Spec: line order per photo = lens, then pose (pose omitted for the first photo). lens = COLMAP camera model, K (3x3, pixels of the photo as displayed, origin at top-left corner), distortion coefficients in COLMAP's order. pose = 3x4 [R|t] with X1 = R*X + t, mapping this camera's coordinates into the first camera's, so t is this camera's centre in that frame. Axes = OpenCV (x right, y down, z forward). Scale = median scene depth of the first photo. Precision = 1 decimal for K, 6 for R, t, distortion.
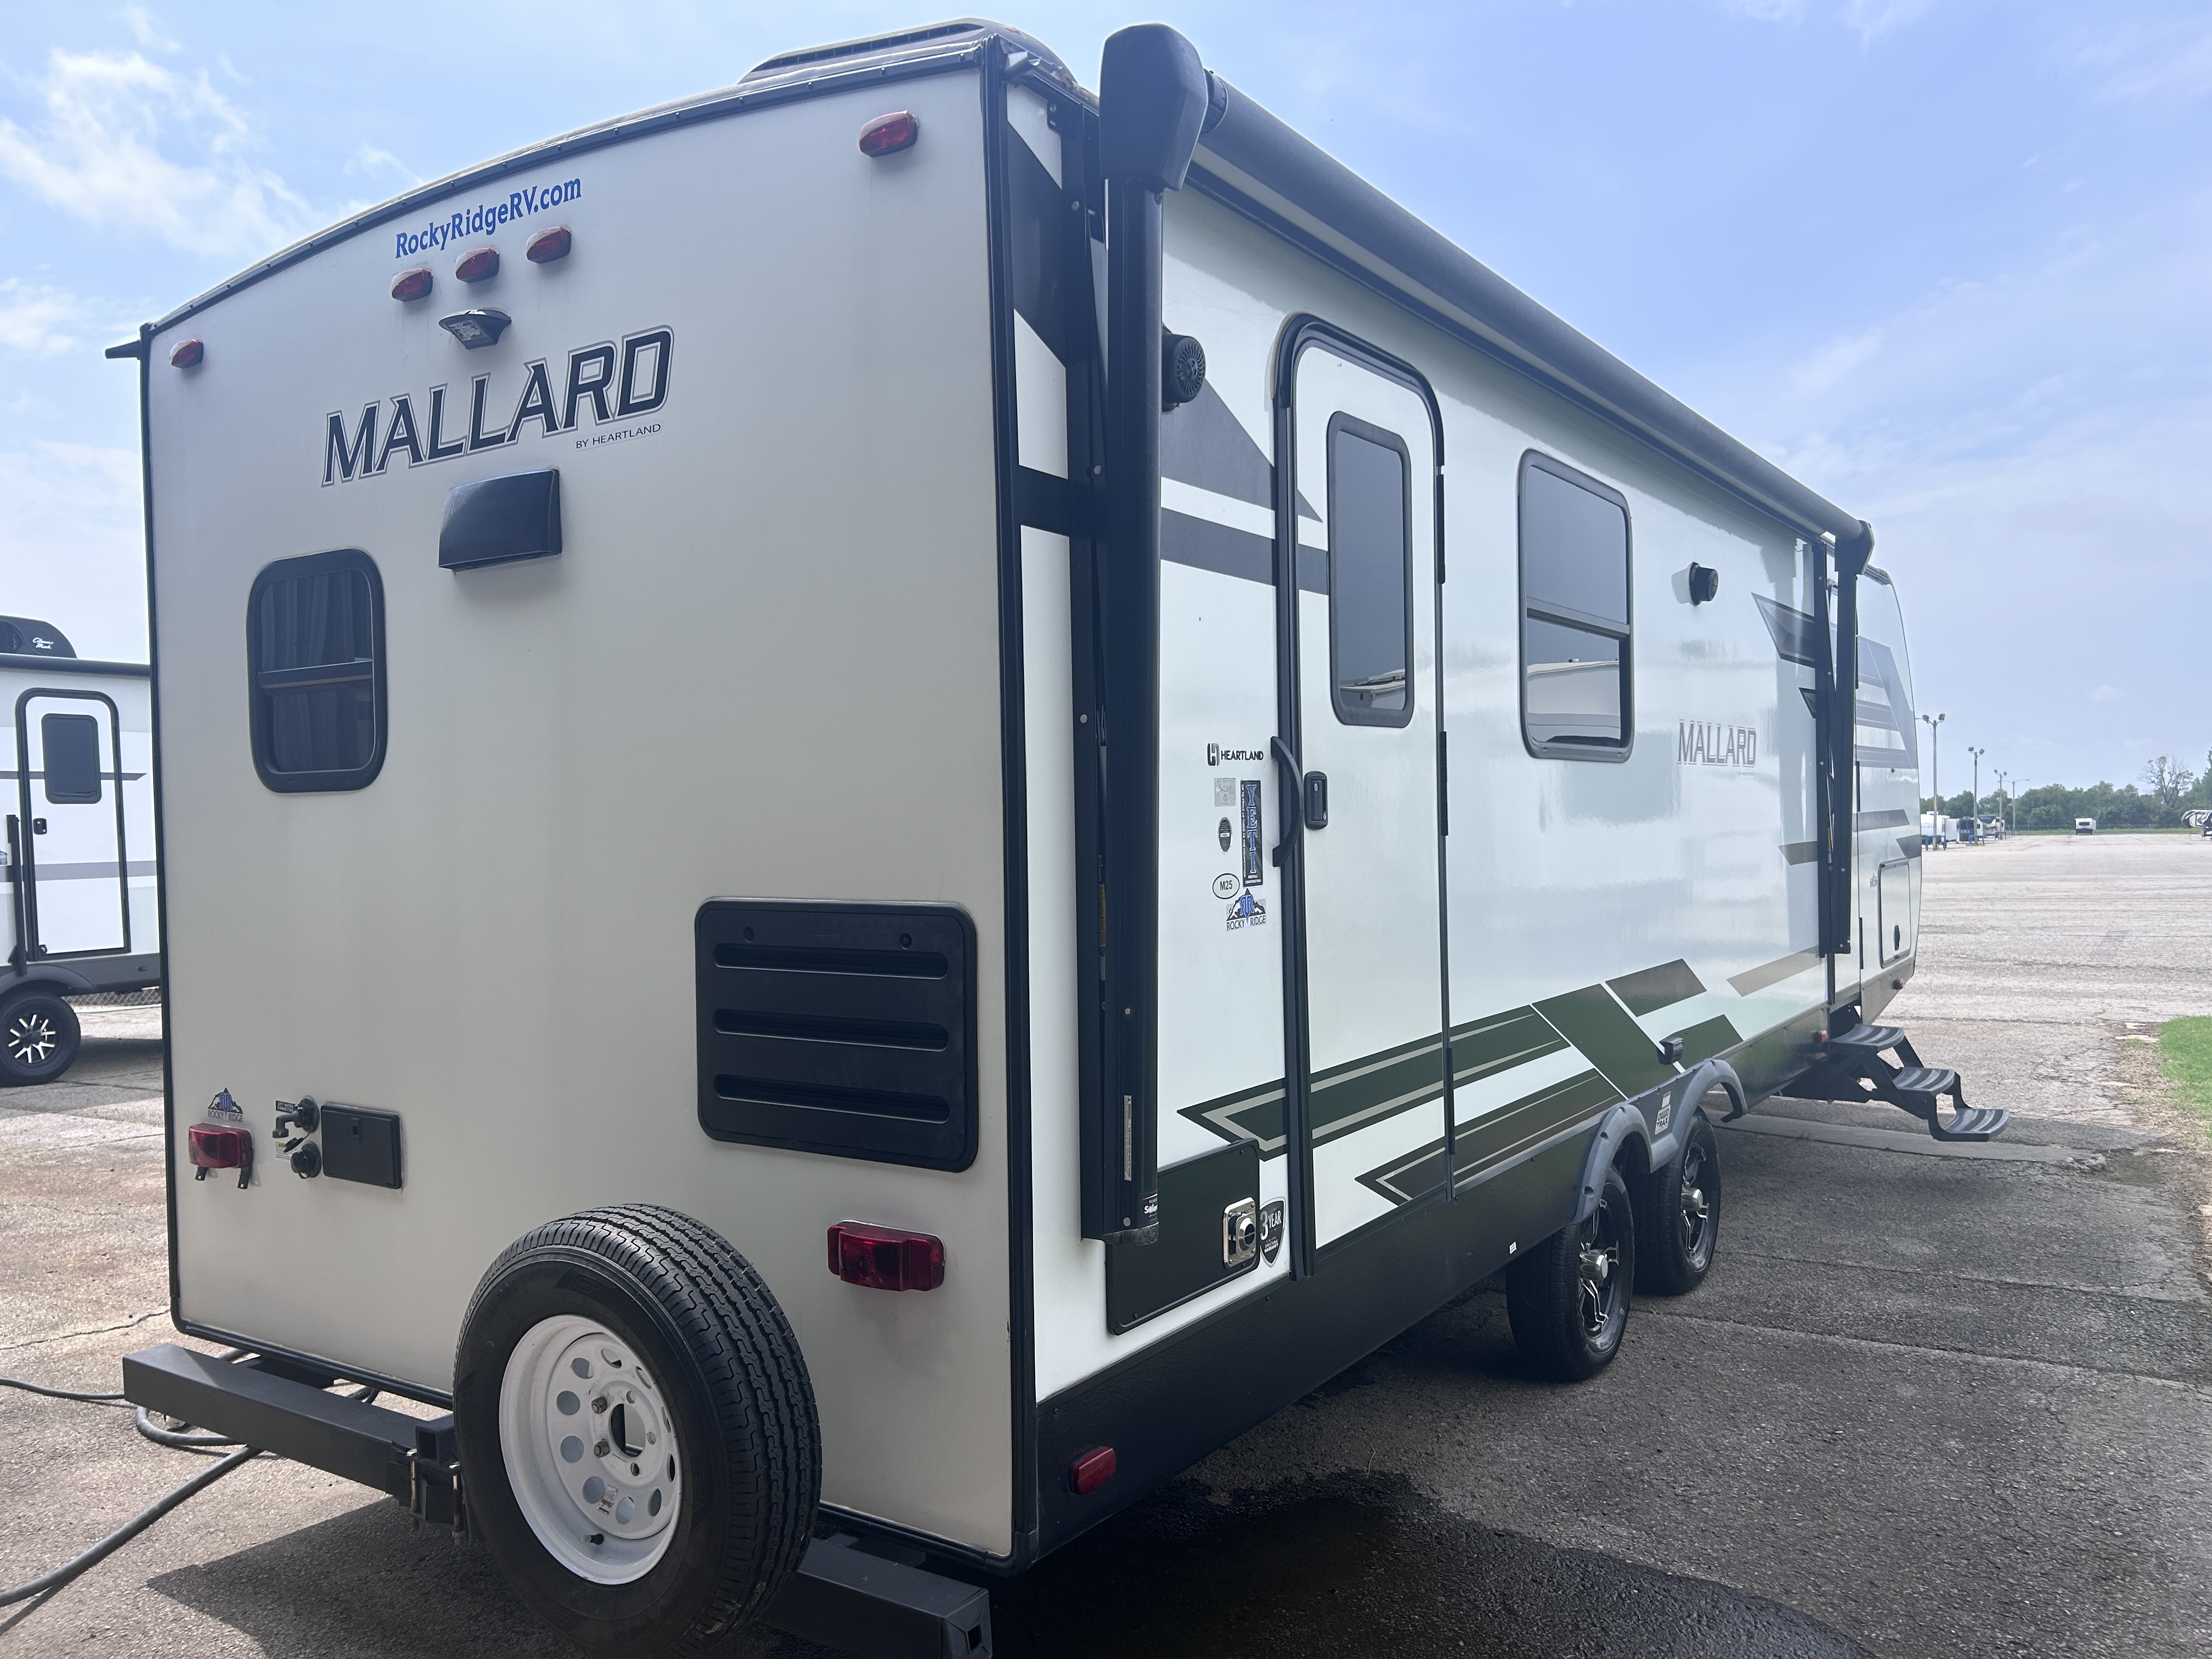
lens RADIAL K [[1677.6, 0, 1119.0], [0, 1677.6, 834.3], [0, 0, 1]] dist [0.042910, -0.033274]
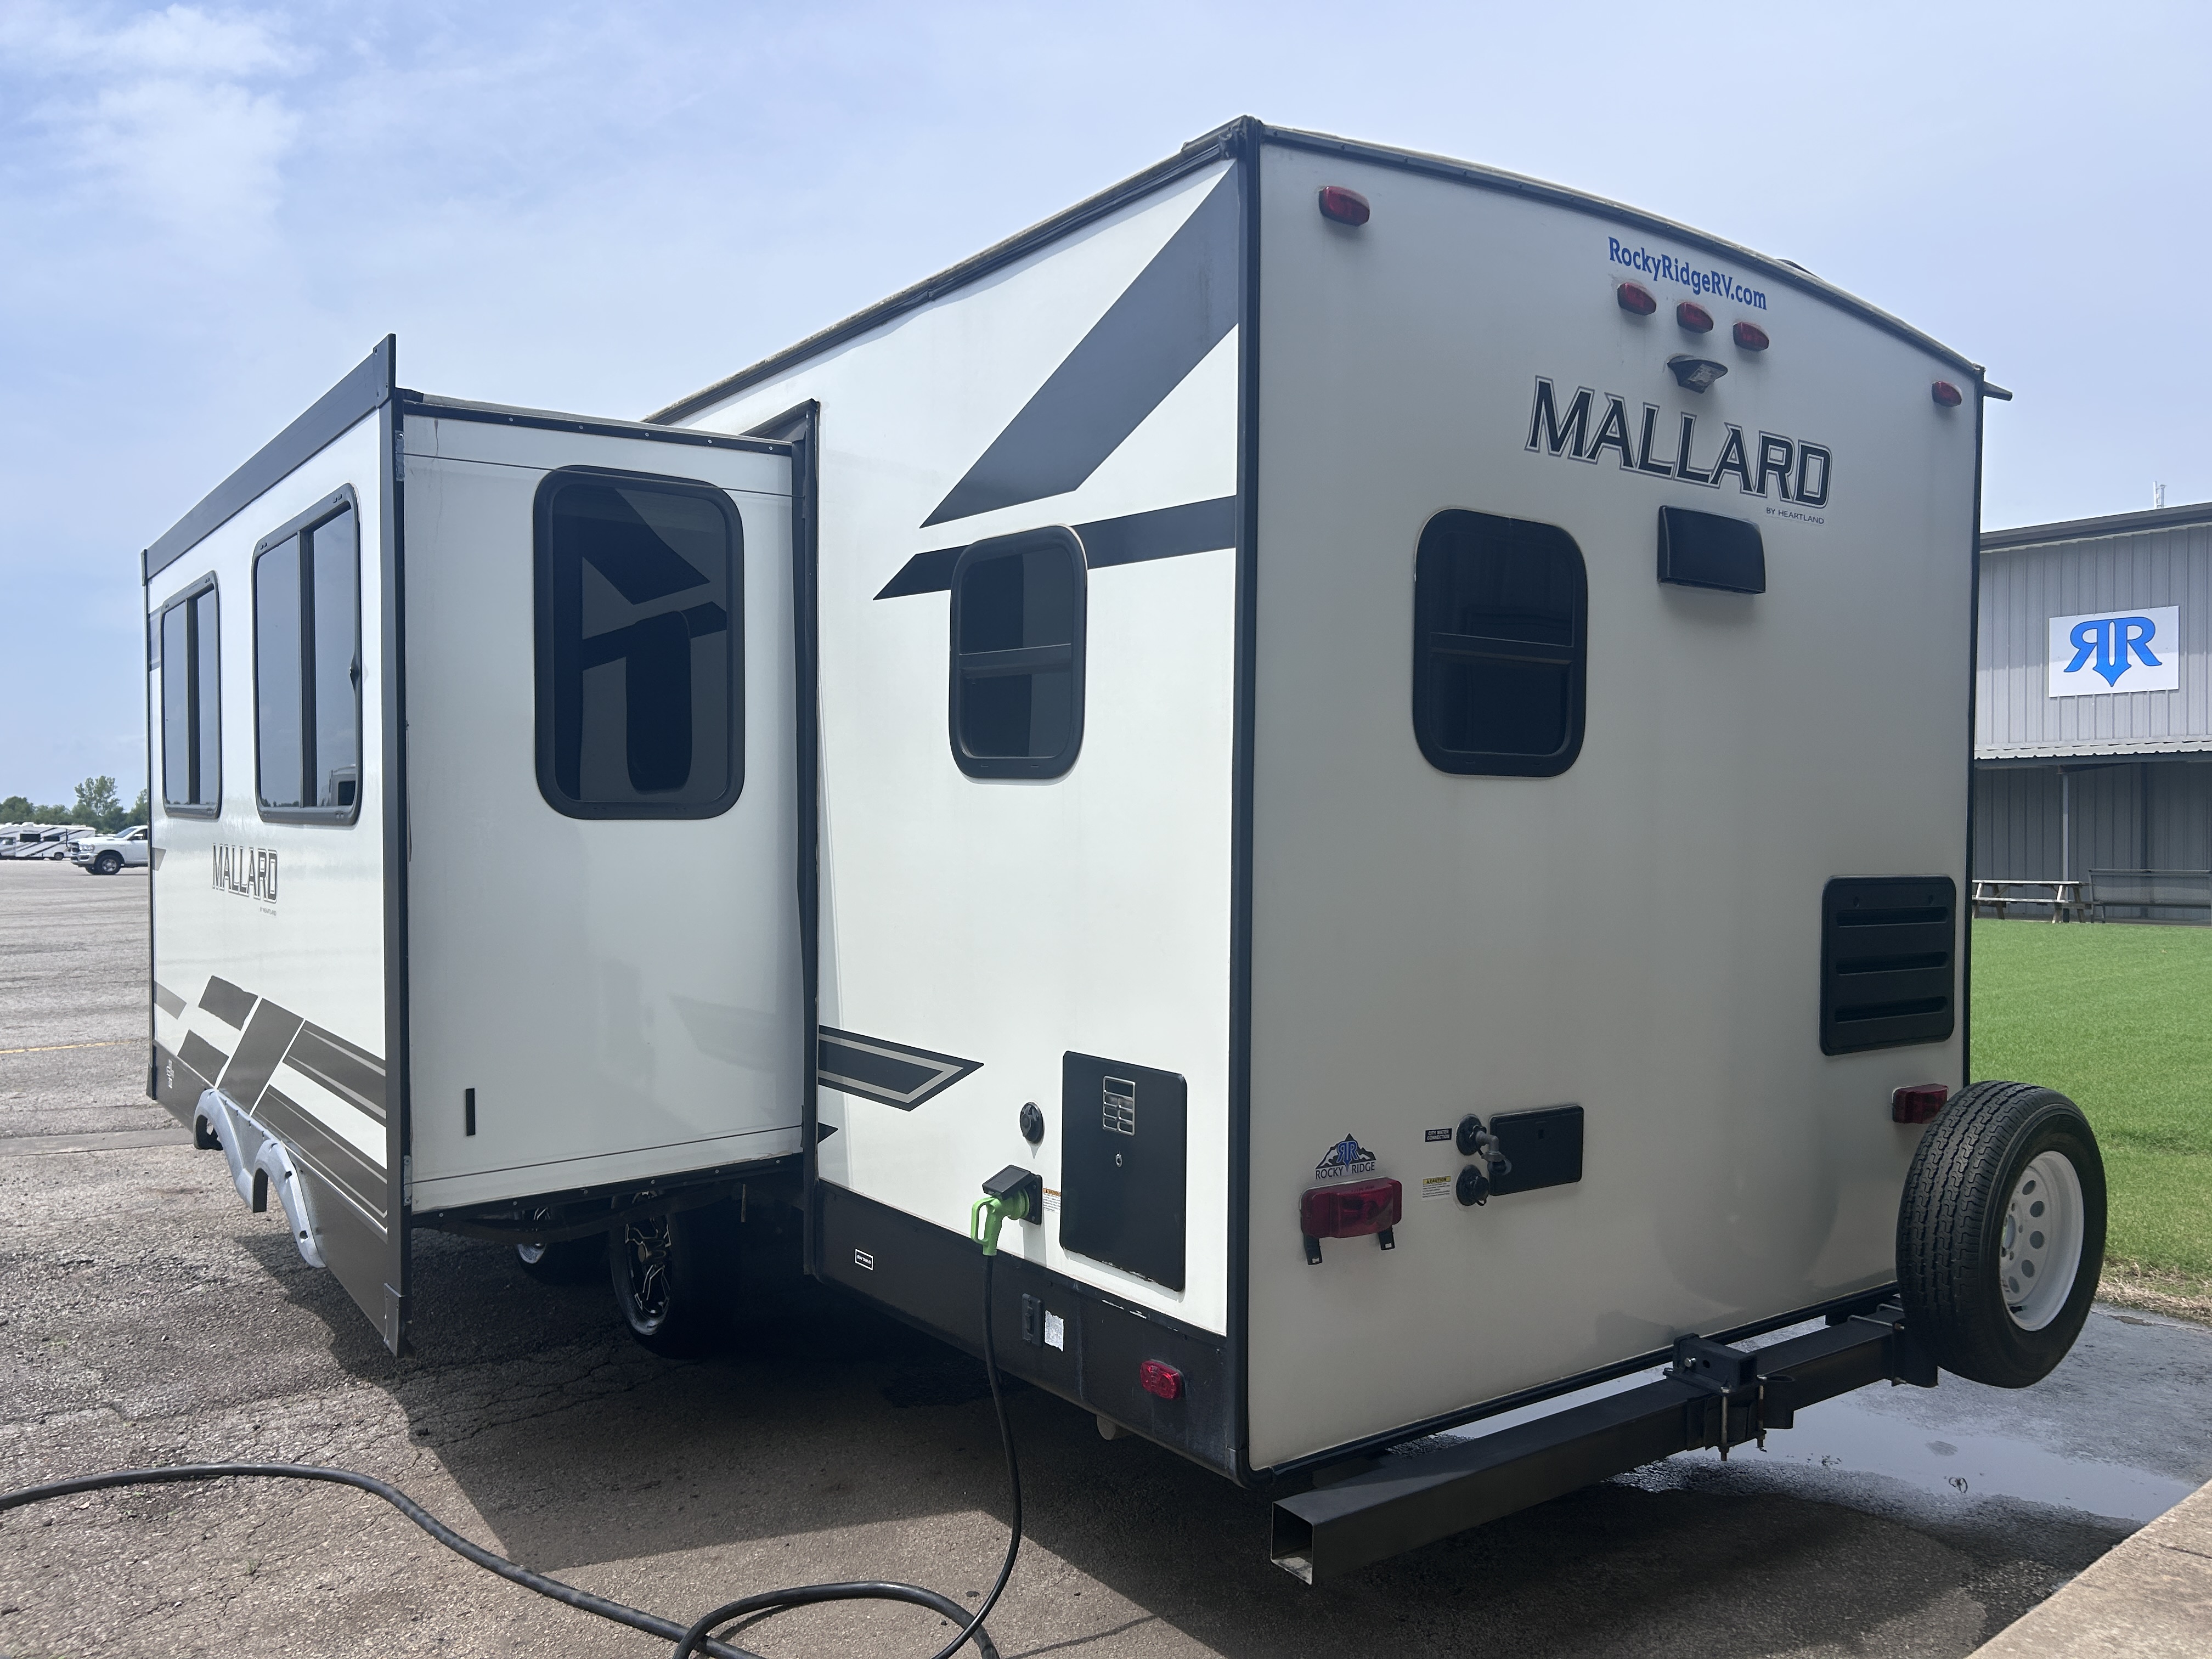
lens RADIAL K [[1677.6, 0, 1119.0], [0, 1677.6, 834.3], [0, 0, 1]] dist [0.042910, -0.033274]
pose [[0.327543, 0.017837, 0.944668, -1.548202], [-0.003256, 0.999837, -0.017750, 0.026366], [-0.944831, 0.002738, 0.327548, 0.991593]]
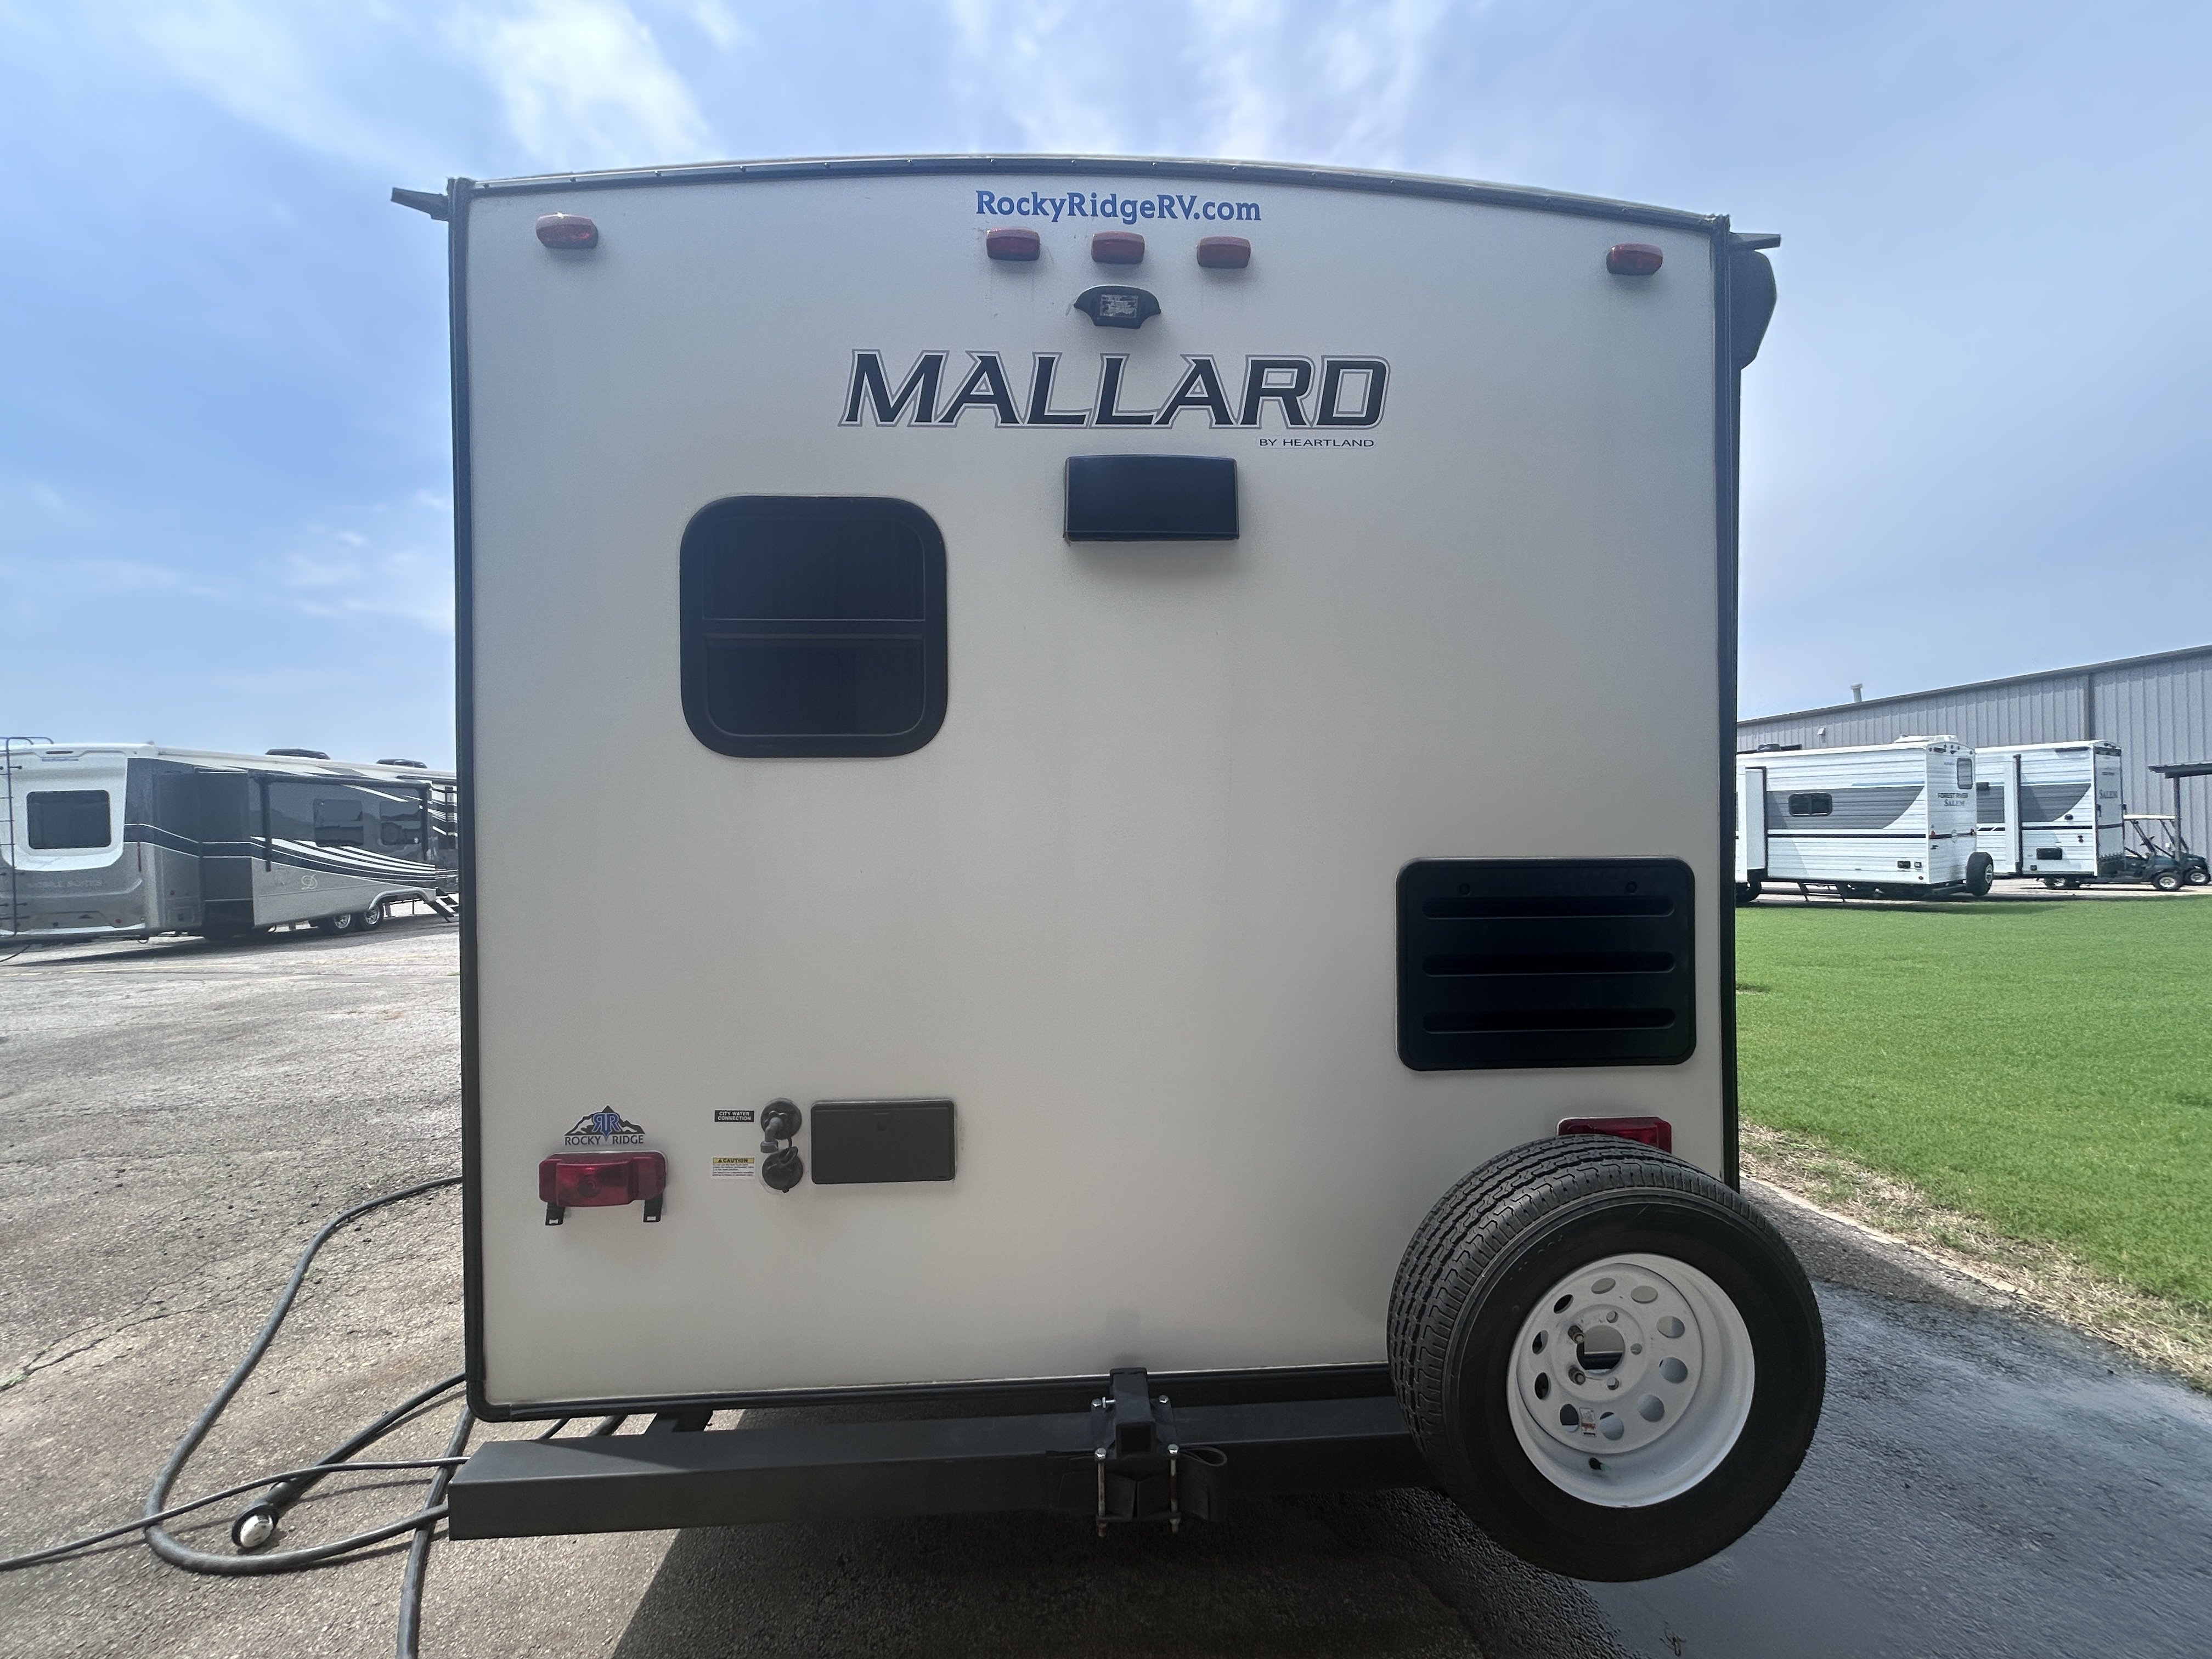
lens RADIAL K [[891.5, 0, 1096.4], [0, 891.5, 826.6], [0, 0, 1]] dist [-0.003058, 0.000942]
pose [[0.796566, 0.014395, 0.604380, -0.708192], [0.004193, 0.999561, -0.029334, 0.029370], [-0.604537, 0.025901, 0.796156, 0.585984]]
